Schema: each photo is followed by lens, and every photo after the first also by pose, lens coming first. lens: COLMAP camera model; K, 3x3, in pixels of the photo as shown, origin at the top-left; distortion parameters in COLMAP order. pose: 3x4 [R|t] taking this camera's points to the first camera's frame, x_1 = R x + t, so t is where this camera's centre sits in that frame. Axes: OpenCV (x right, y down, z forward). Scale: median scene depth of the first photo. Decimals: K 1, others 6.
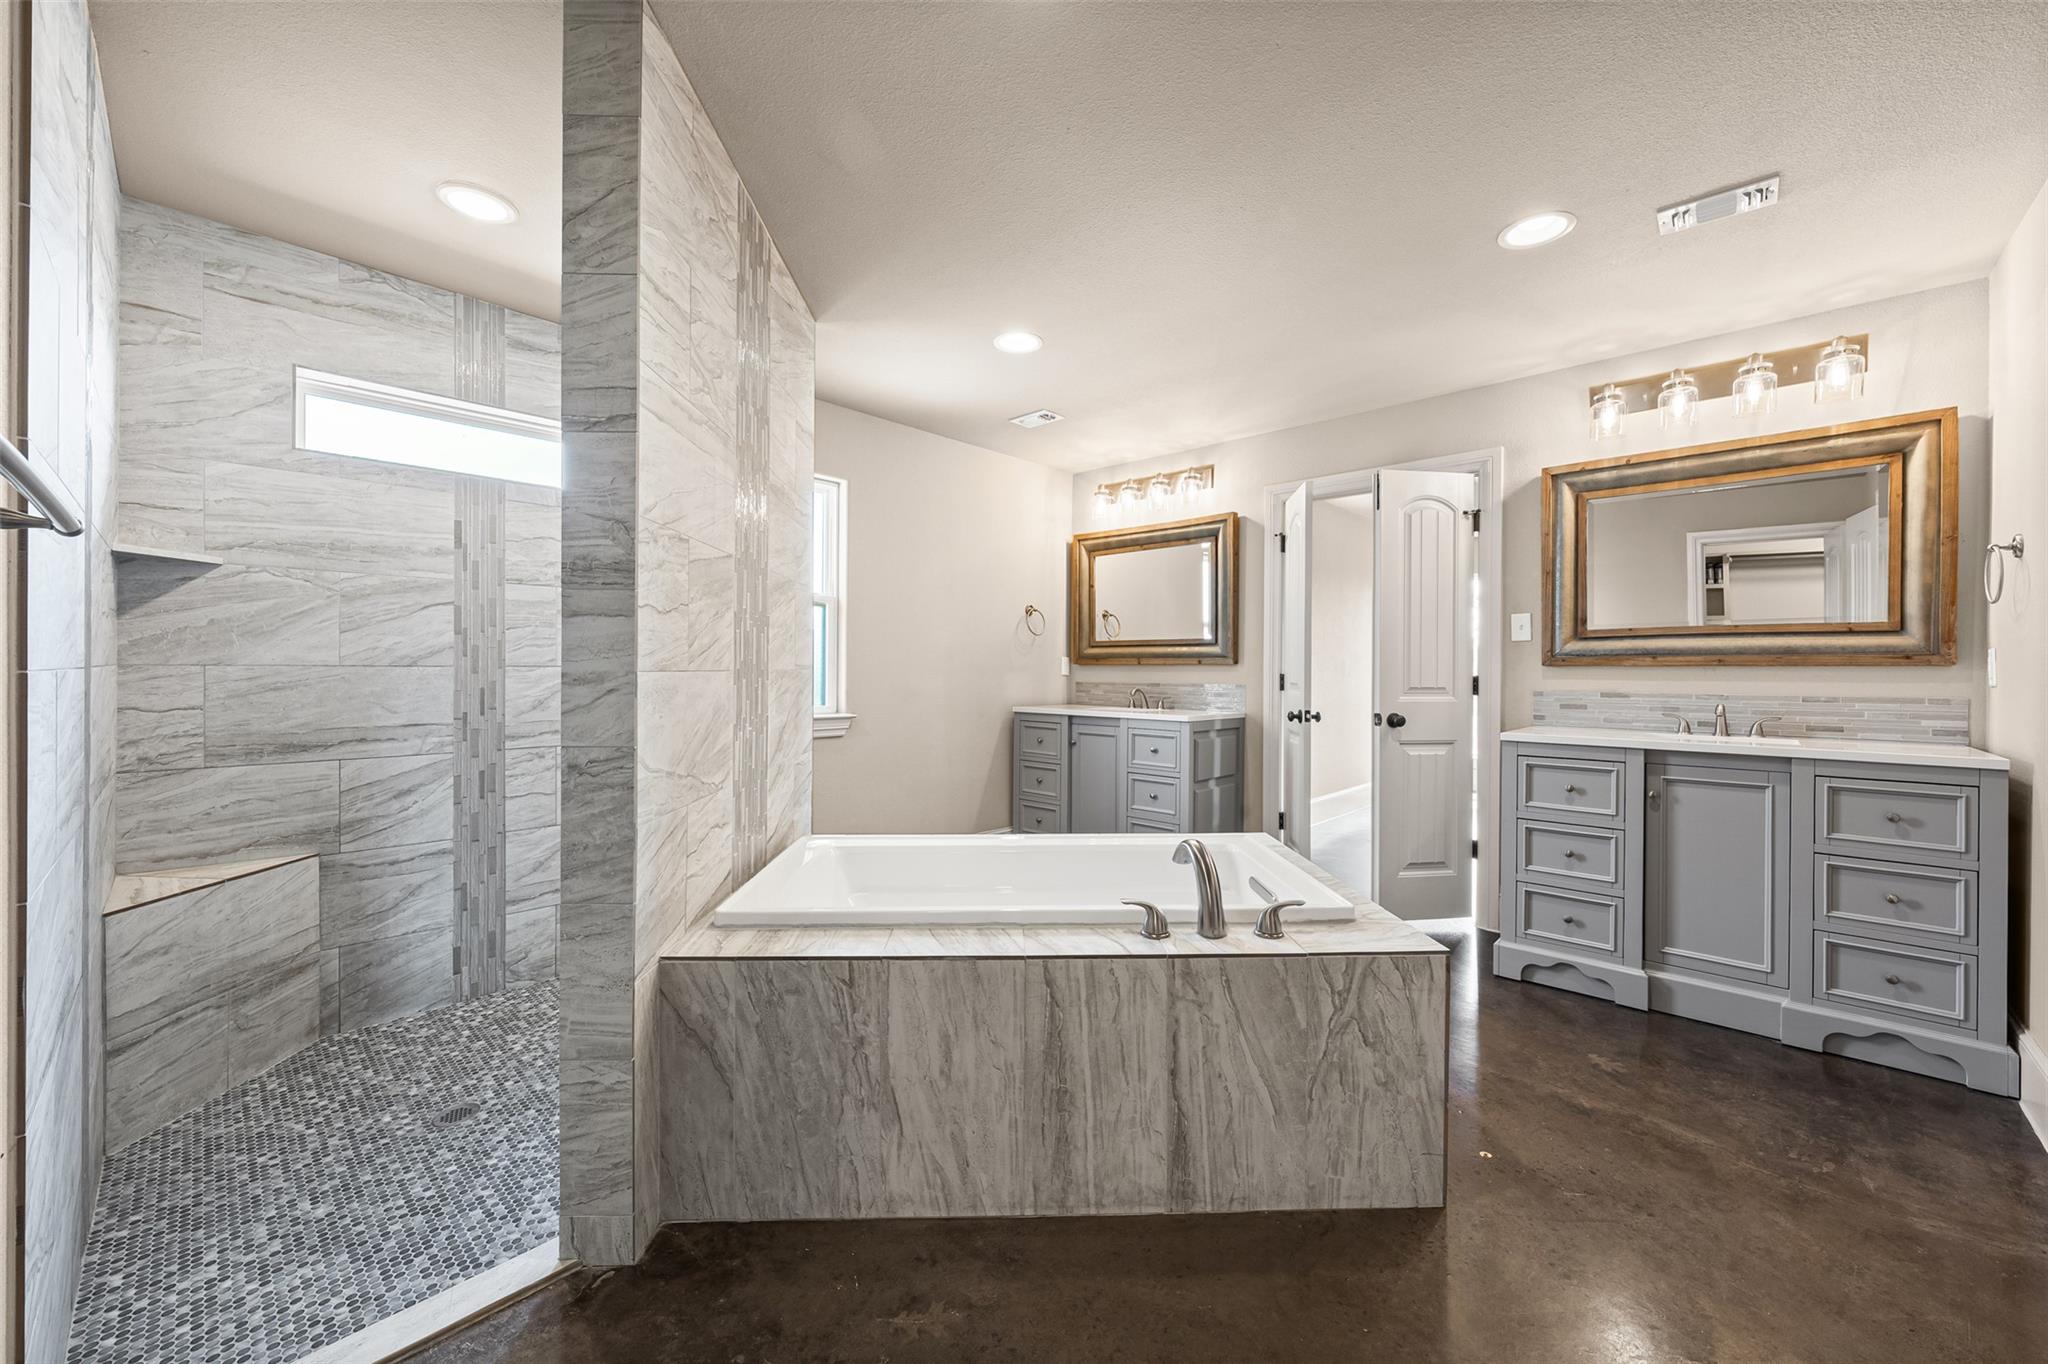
lens RADIAL K [[778.1, 0, 1023.0], [0, 778.1, 669.5], [0, 0, 1]] dist [-0.003018, -0.000190]
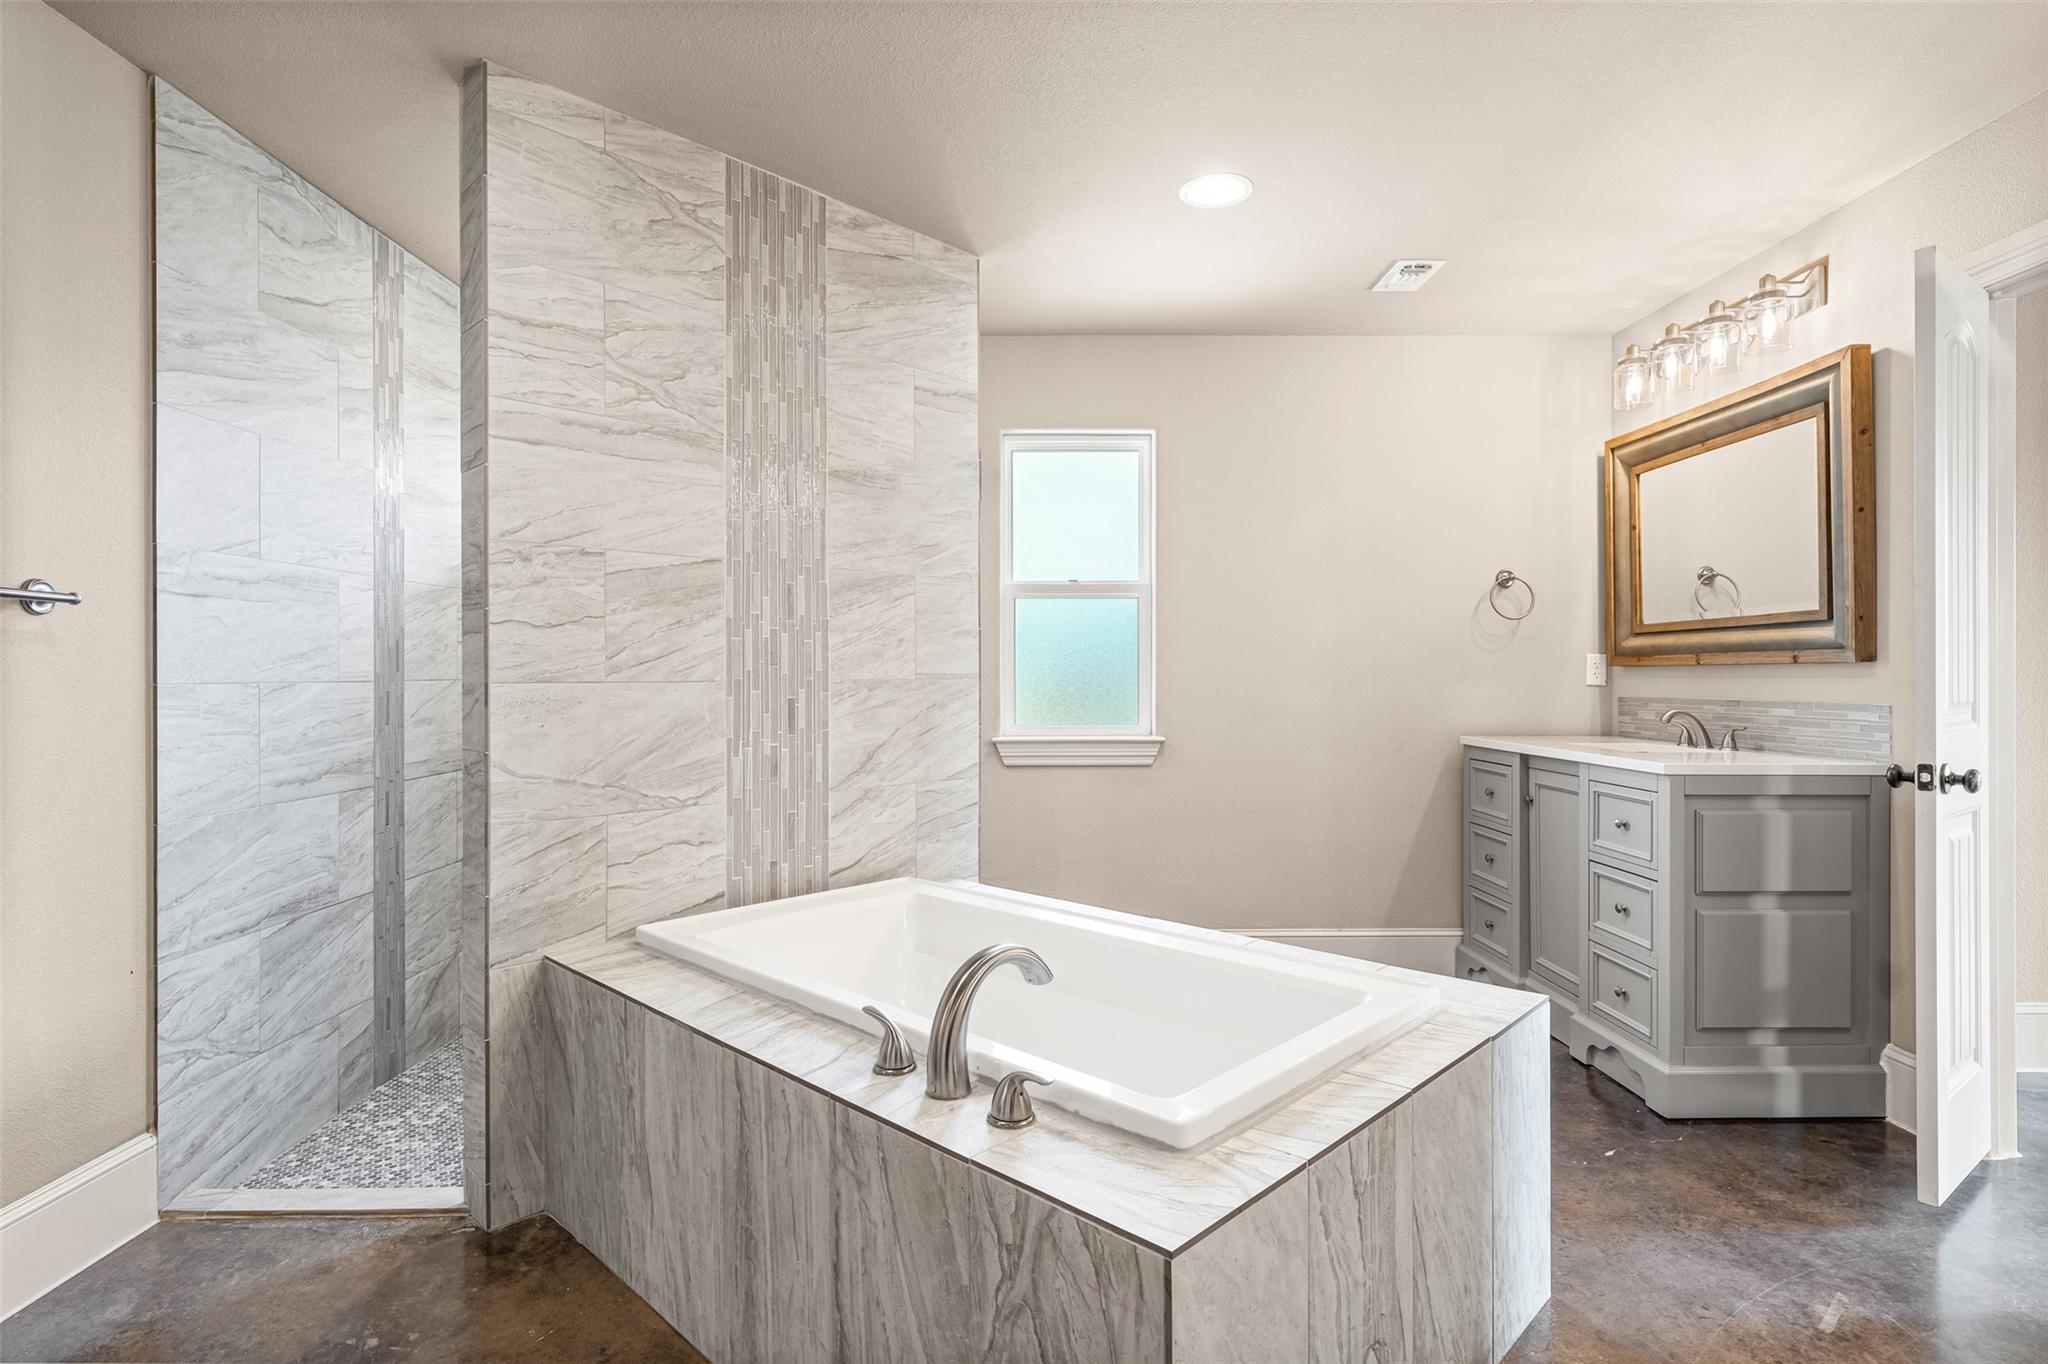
lens RADIAL K [[1033.8, 0, 1019.8], [0, 1033.8, 668.7], [0, 0, 1]] dist [-0.000222, -0.000591]
pose [[0.692824, -0.011962, -0.721007, 0.875753], [0.005917, 0.999923, -0.010904, 0.002362], [0.721082, 0.003288, 0.692842, 0.440940]]
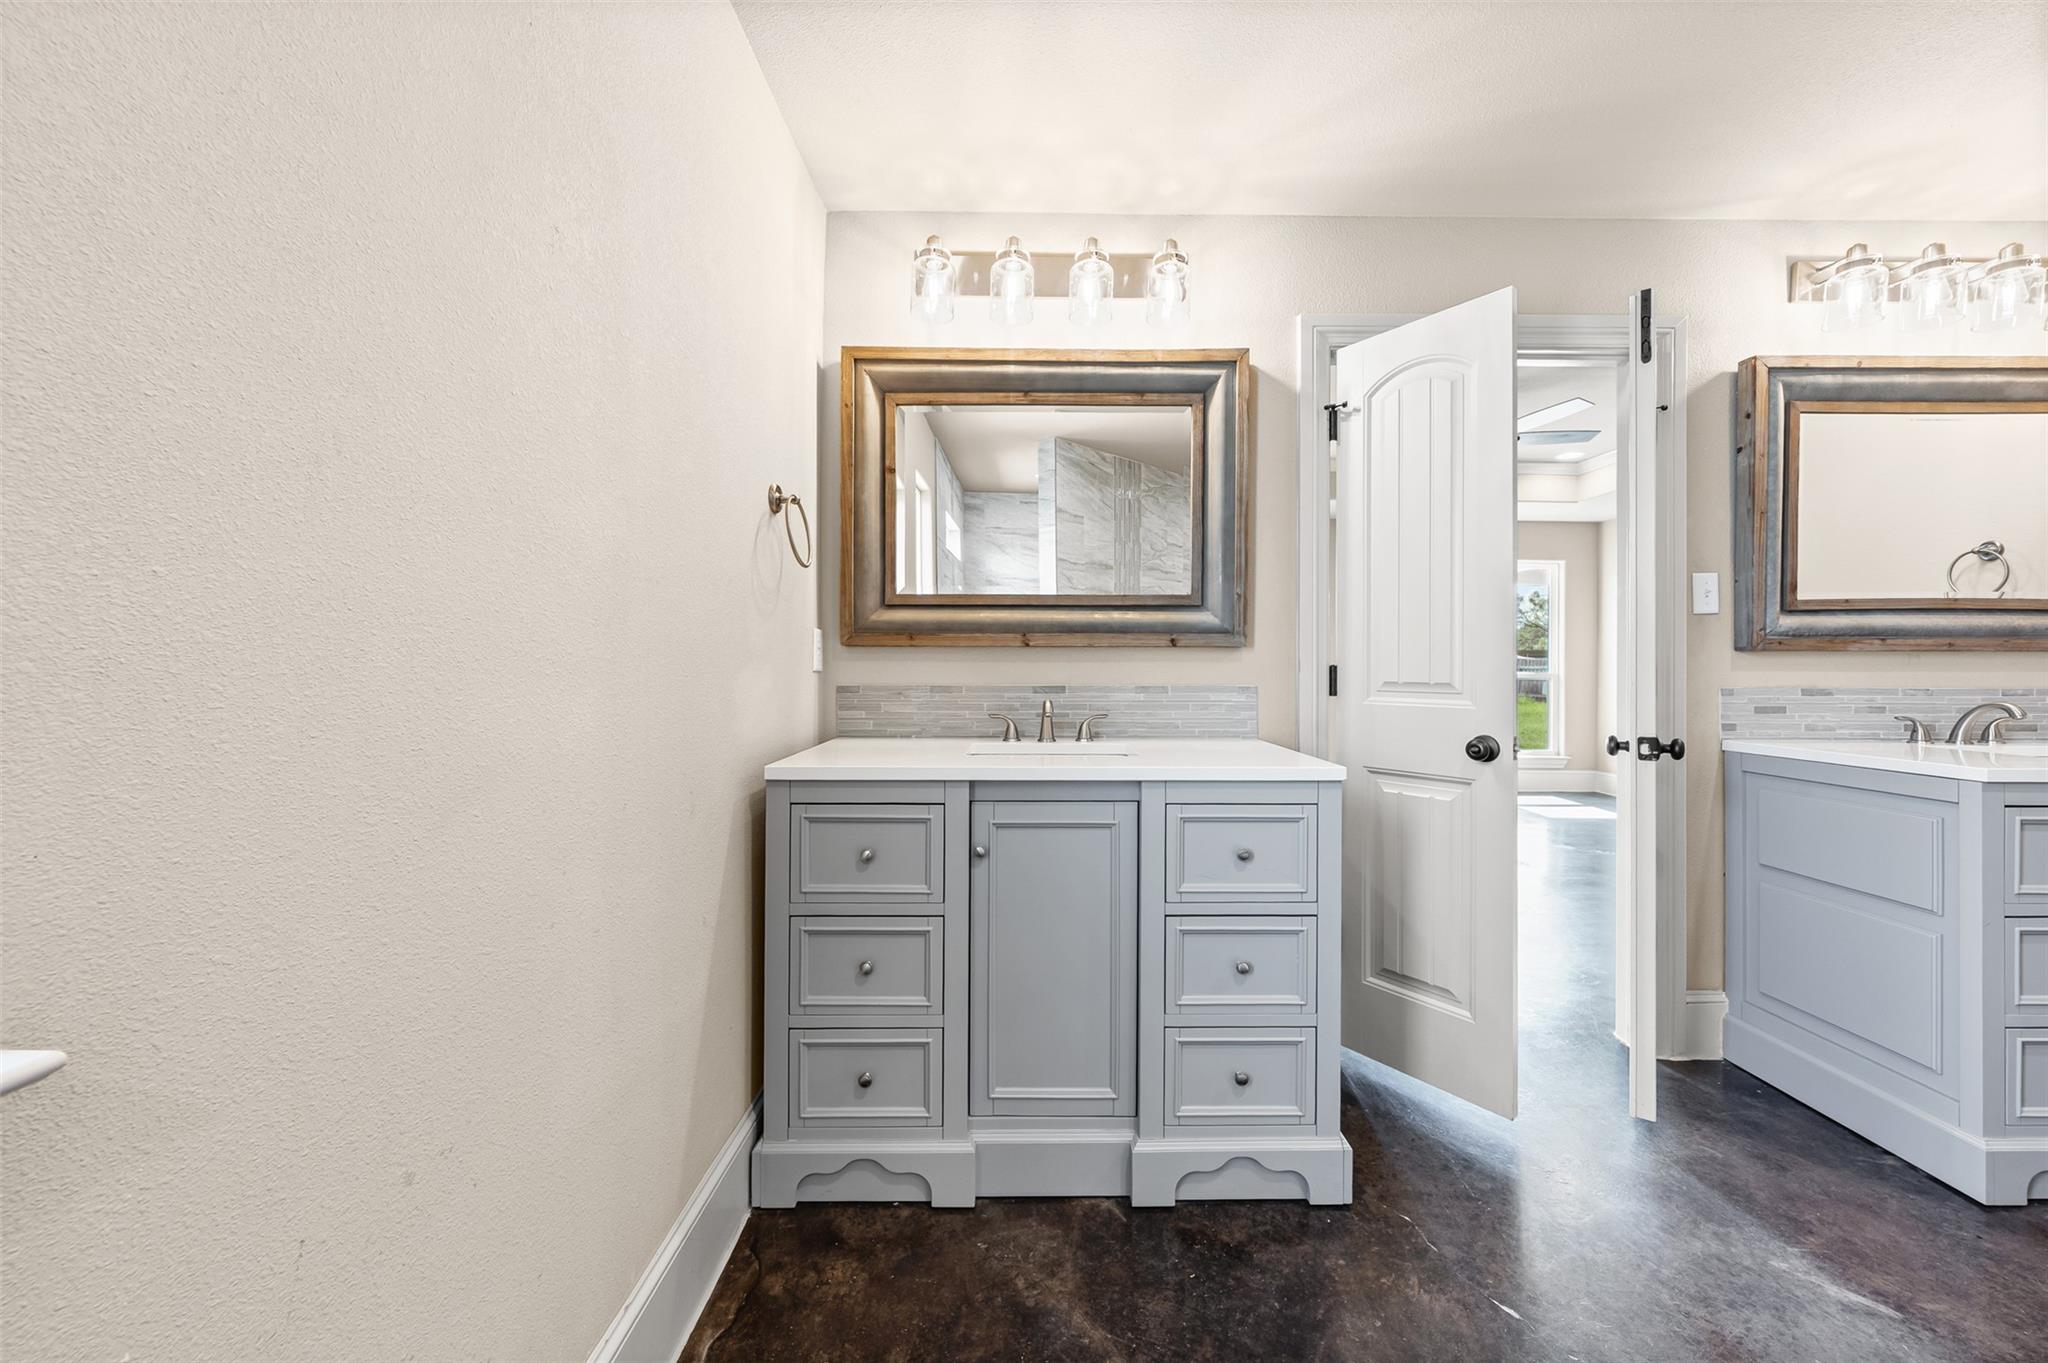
lens RADIAL K [[779.4, 0, 1038.7], [0, 779.4, 643.3], [0, 0, 1]] dist [0.009062, 0.000000]
pose [[0.714404, 0.005453, 0.699712, -0.442037], [0.001588, 0.999954, -0.009414, -0.010877], [-0.699732, 0.007836, 0.714363, 1.714604]]
